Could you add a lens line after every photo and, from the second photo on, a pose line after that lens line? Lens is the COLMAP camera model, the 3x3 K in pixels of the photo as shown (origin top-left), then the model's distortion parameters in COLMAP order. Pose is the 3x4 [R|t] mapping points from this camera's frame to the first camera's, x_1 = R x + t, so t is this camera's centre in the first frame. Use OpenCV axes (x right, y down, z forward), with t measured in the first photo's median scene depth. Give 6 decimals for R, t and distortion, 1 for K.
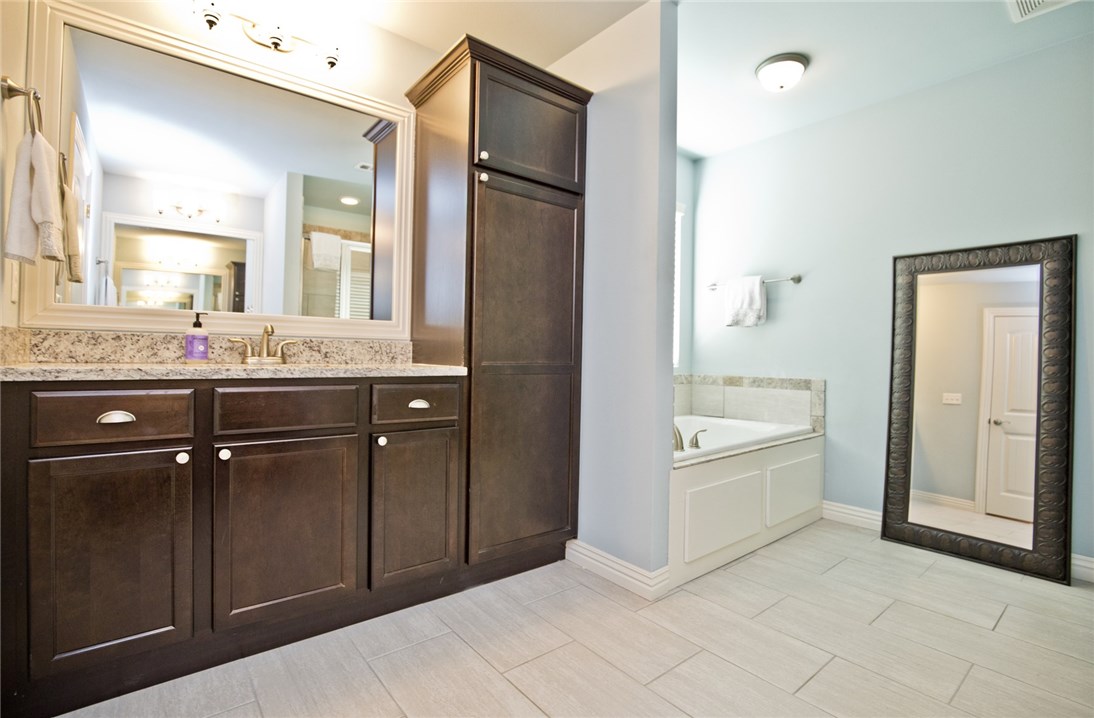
lens RADIAL K [[506.6, 0, 557.9], [0, 506.6, 358.2], [0, 0, 1]] dist [-0.033721, 0.005068]
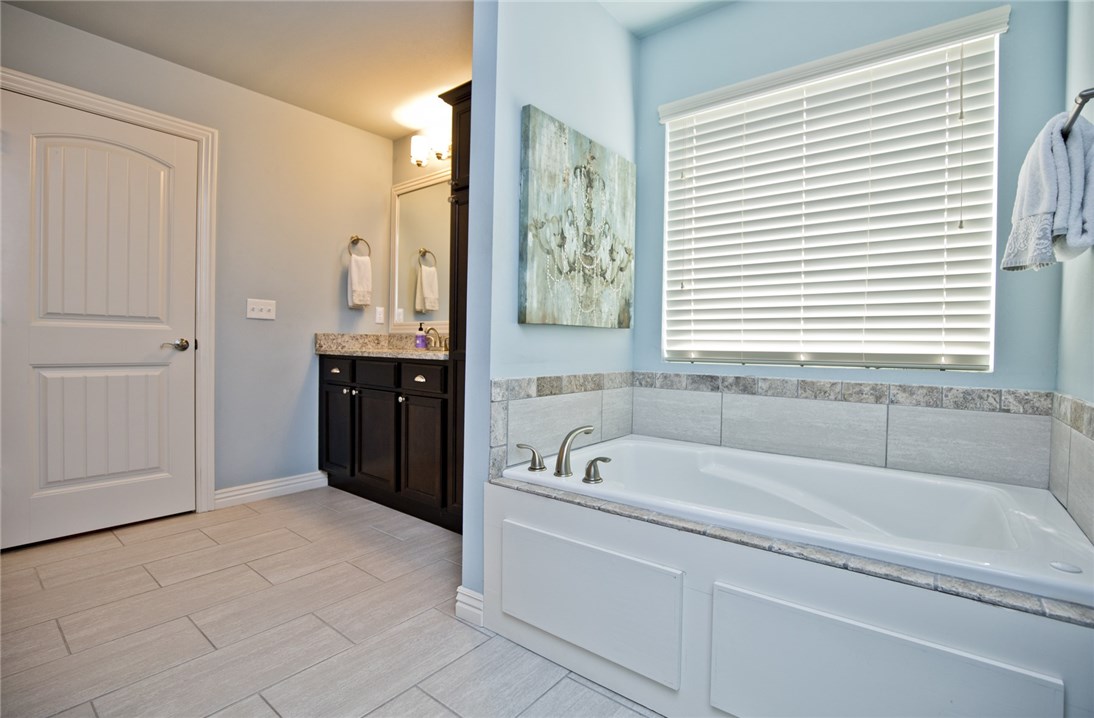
lens RADIAL K [[506.6, 0, 543.5], [0, 506.6, 351.8], [0, 0, 1]] dist [-0.033721, 0.005068]
pose [[0.200702, 0.004611, -0.979641, 1.200686], [-0.013851, 0.999902, 0.001869, 0.007122], [0.979554, 0.013194, 0.200746, 1.058108]]
